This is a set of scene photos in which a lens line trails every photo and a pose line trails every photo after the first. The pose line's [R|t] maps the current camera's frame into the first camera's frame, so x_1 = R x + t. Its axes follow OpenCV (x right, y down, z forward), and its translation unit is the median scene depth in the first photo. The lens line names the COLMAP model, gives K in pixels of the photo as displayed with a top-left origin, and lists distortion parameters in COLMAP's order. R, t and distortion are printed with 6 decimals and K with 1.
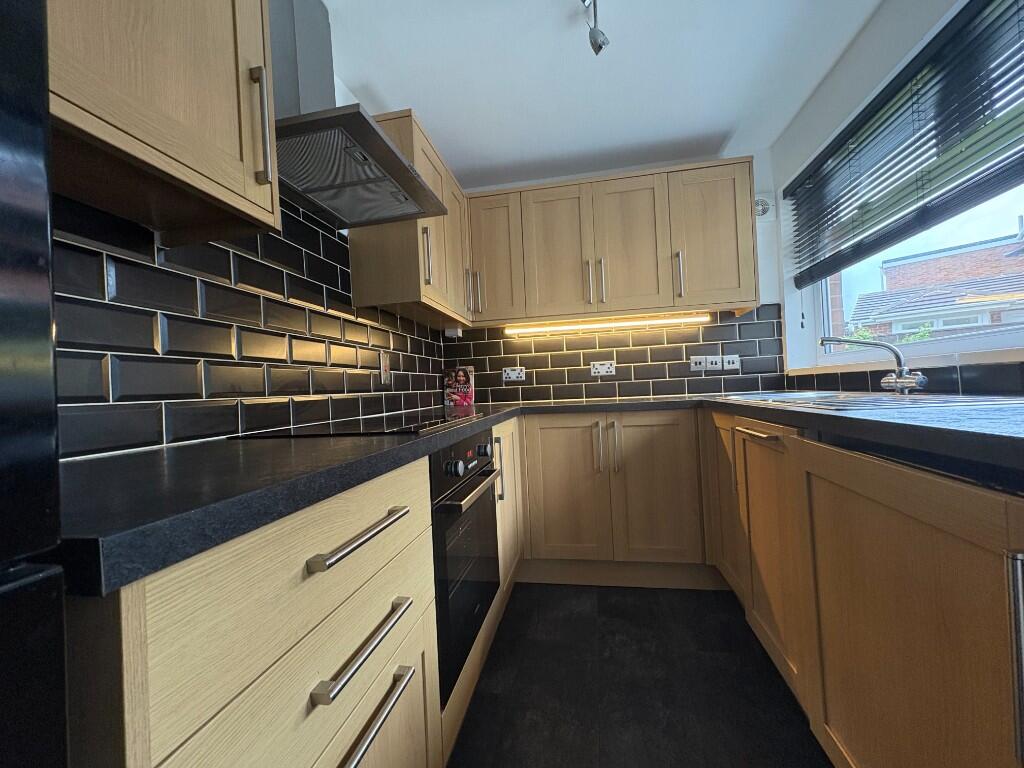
lens RADIAL K [[409.8, 0, 512.3], [0, 409.8, 384.8], [0, 0, 1]] dist [0.002754, -0.000324]
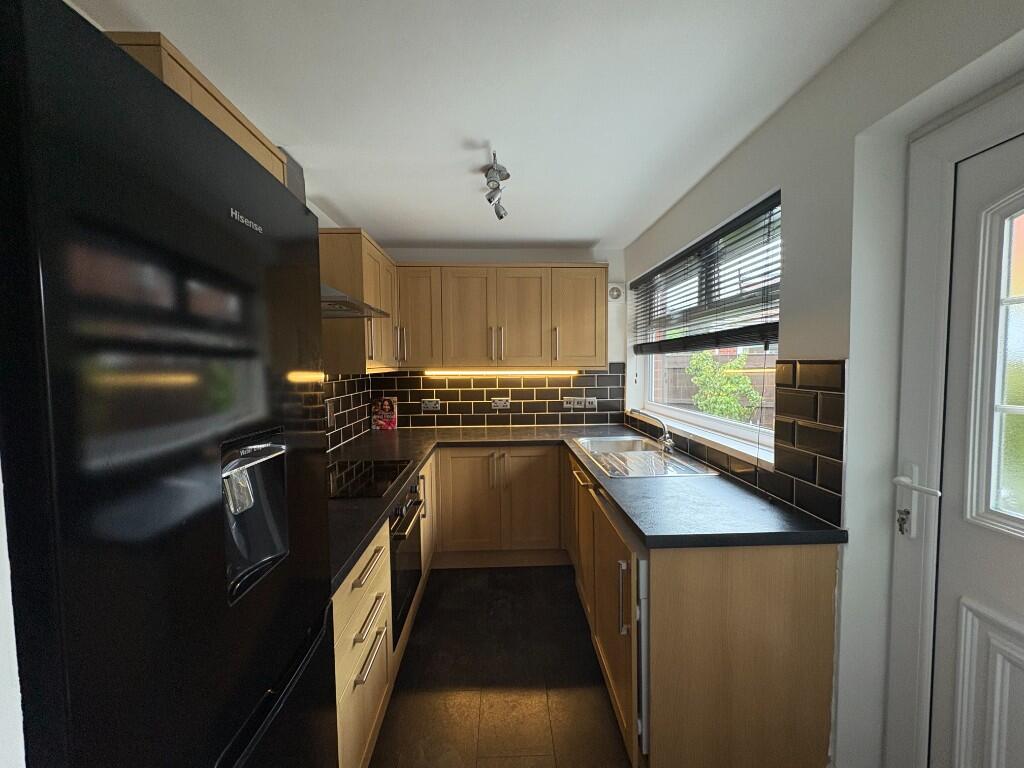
lens RADIAL K [[408.7, 0, 511.9], [0, 408.7, 387.7], [0, 0, 1]] dist [0.002833, -0.000200]
pose [[0.974710, 0.025523, 0.222010, -0.042968], [-0.039224, 0.997573, 0.057522, -0.206325], [-0.220003, -0.064776, 0.973346, -0.337866]]
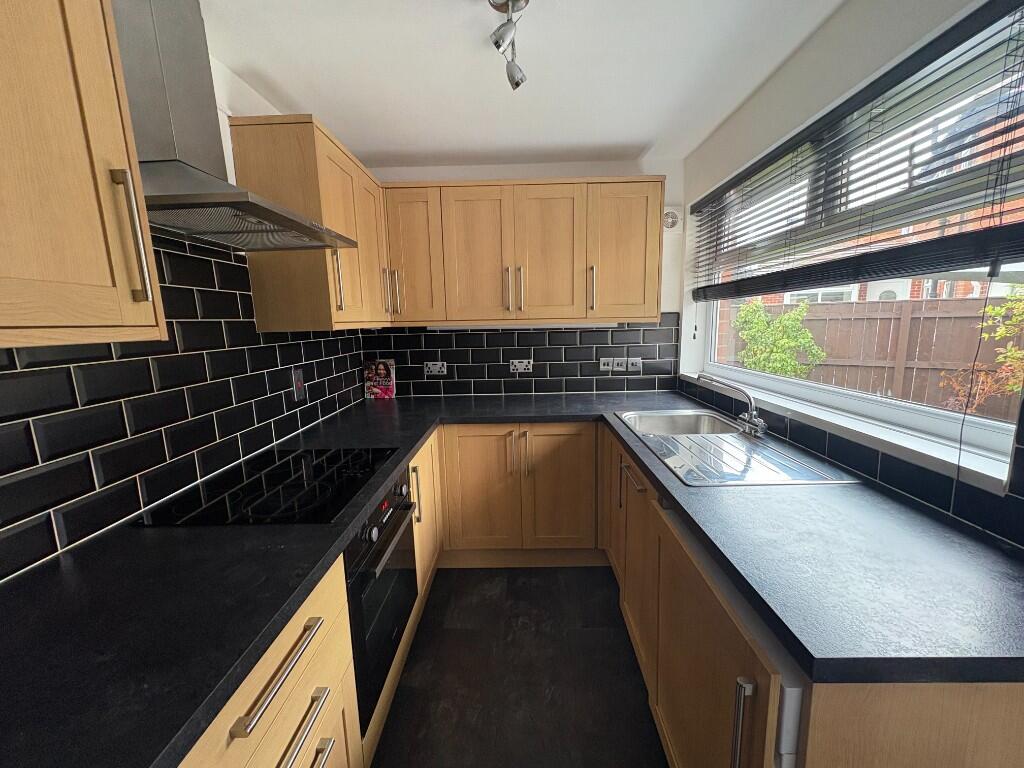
lens RADIAL K [[409.0, 0, 512.1], [0, 409.0, 387.2], [0, 0, 1]] dist [0.001154, 0.000200]
pose [[0.985916, -0.002469, 0.167221, 0.028061], [-0.024938, 0.986542, 0.161594, -0.192876], [-0.165369, -0.163488, 0.972587, -0.033594]]
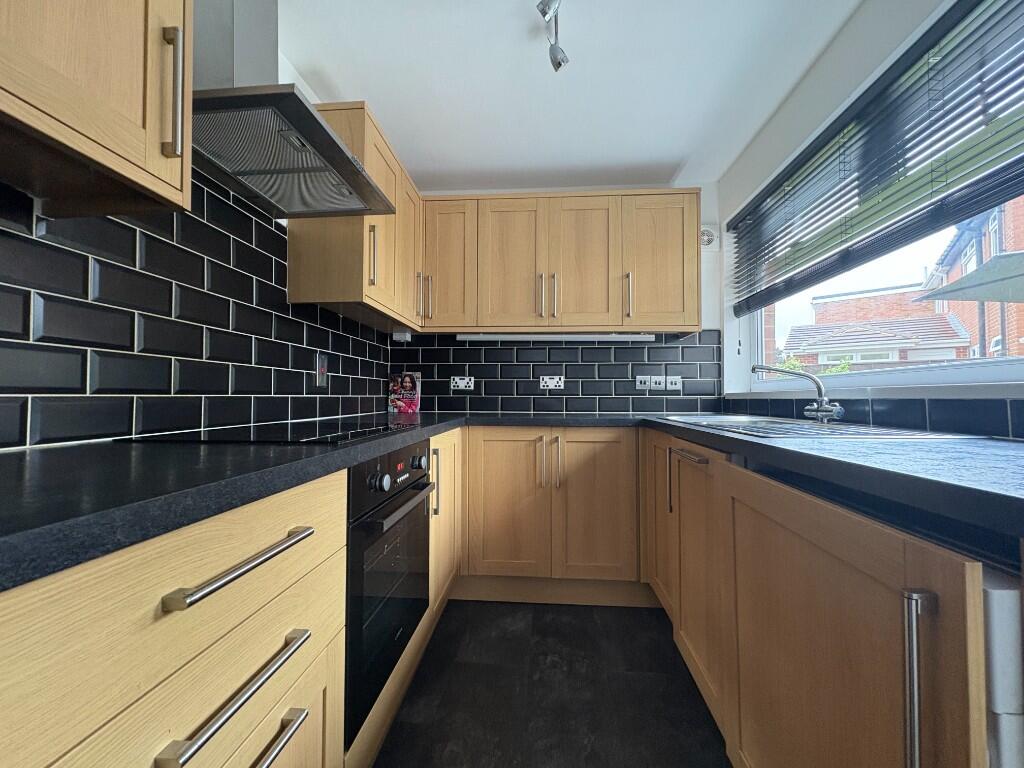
lens RADIAL K [[409.8, 0, 512.3], [0, 409.8, 384.8], [0, 0, 1]] dist [0.002754, -0.000324]
pose [[0.992956, 0.053582, 0.105672, 0.024468], [-0.051298, 0.998390, -0.024212, -0.005581], [-0.106799, 0.018620, 0.994106, 0.019184]]
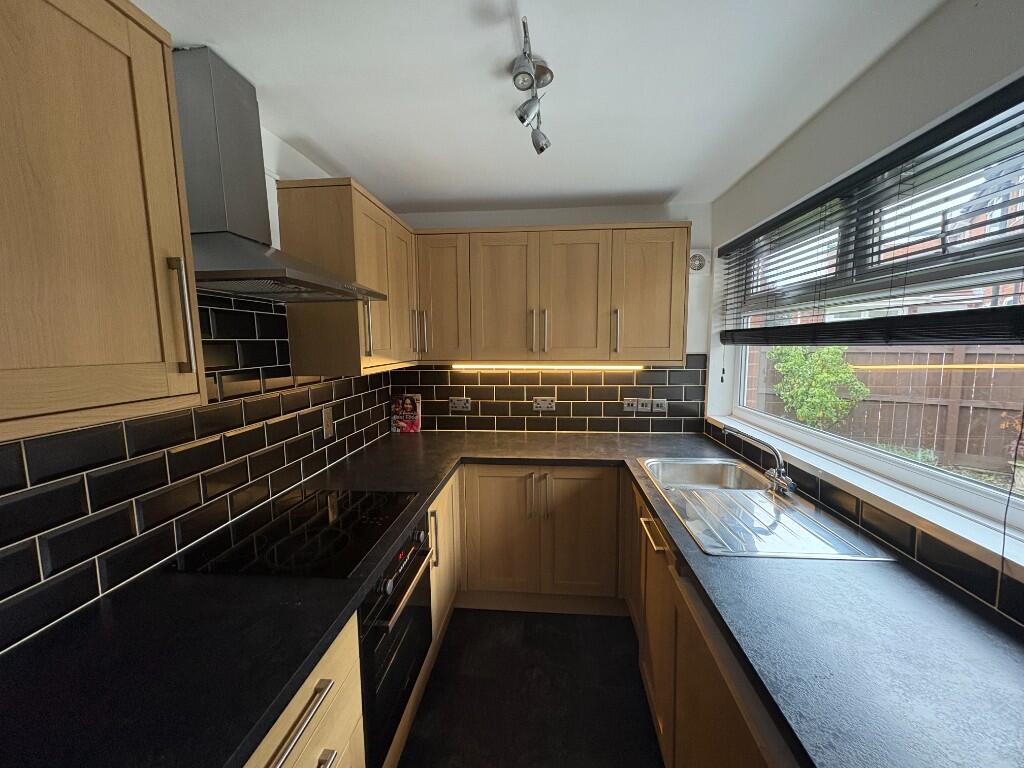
lens RADIAL K [[408.7, 0, 511.9], [0, 408.7, 387.7], [0, 0, 1]] dist [0.002833, -0.000200]
pose [[0.994807, 0.028720, 0.097643, 0.041946], [-0.039886, 0.992633, 0.114403, -0.247639], [-0.093638, -0.117704, 0.988624, -0.038237]]
